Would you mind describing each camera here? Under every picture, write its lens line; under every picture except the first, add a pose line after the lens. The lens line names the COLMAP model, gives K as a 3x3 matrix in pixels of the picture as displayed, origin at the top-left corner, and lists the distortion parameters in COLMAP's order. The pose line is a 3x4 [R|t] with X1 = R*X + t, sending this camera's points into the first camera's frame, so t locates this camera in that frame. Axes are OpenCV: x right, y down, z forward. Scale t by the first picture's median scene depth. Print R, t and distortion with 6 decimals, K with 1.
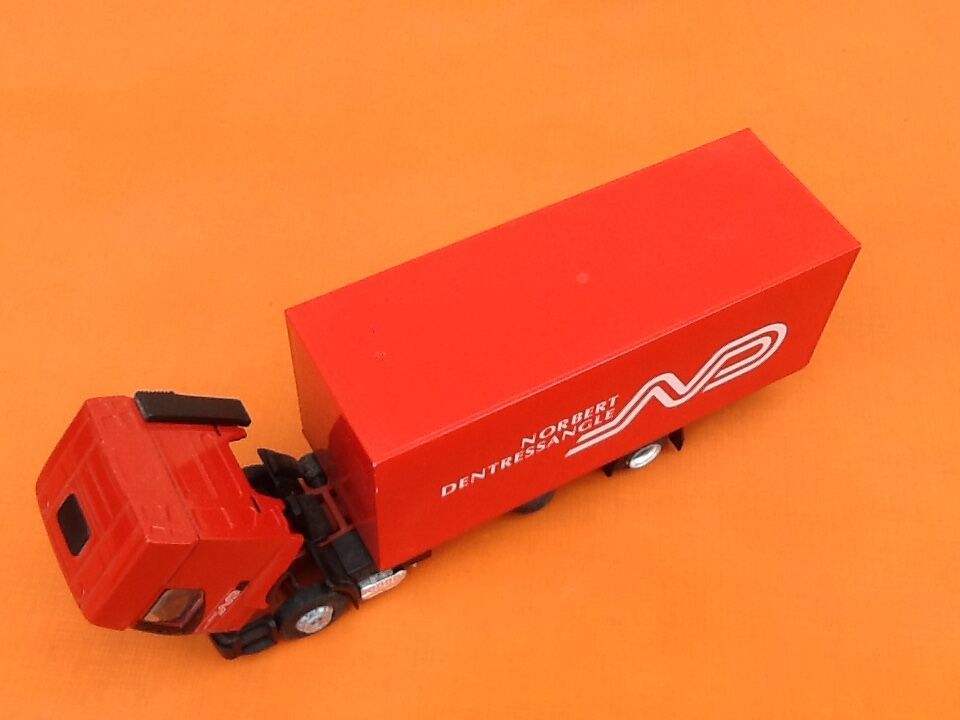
lens RADIAL K [[1165.5, 0, 480.0], [0, 1165.5, 360.0], [0, 0, 1]] dist [-0.000676, 0.041564]
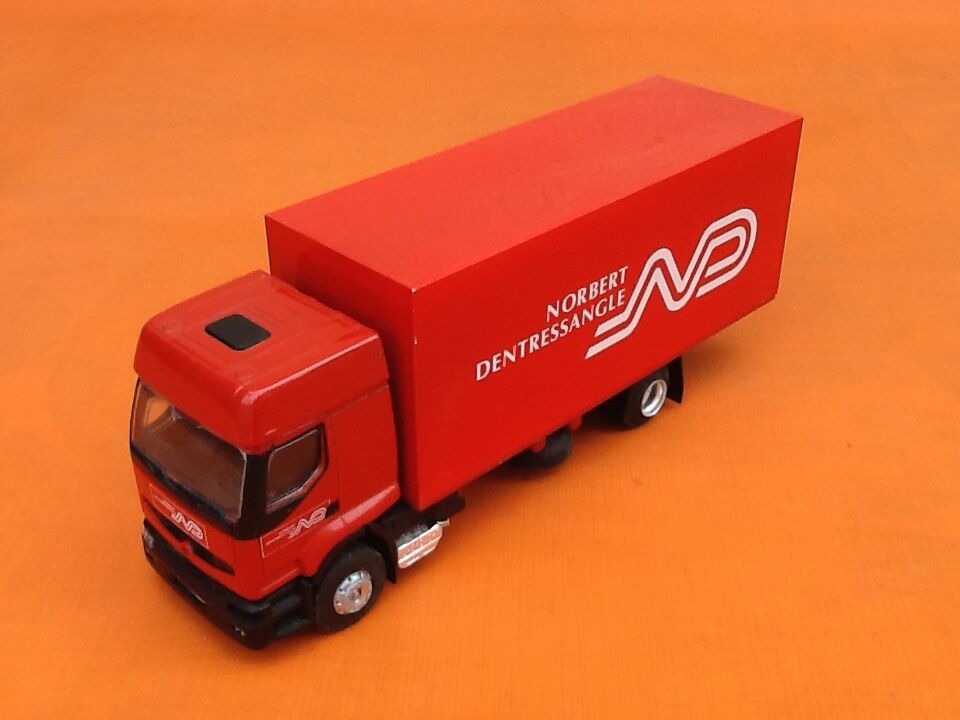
lens RADIAL K [[1165.5, 0, 480.0], [0, 1165.5, 360.0], [0, 0, 1]] dist [-0.000676, 0.041564]
pose [[0.962691, -0.171987, 0.208917, -0.206005], [0.239113, 0.902116, -0.359182, 0.408438], [-0.126693, 0.395736, 0.909583, 0.184686]]
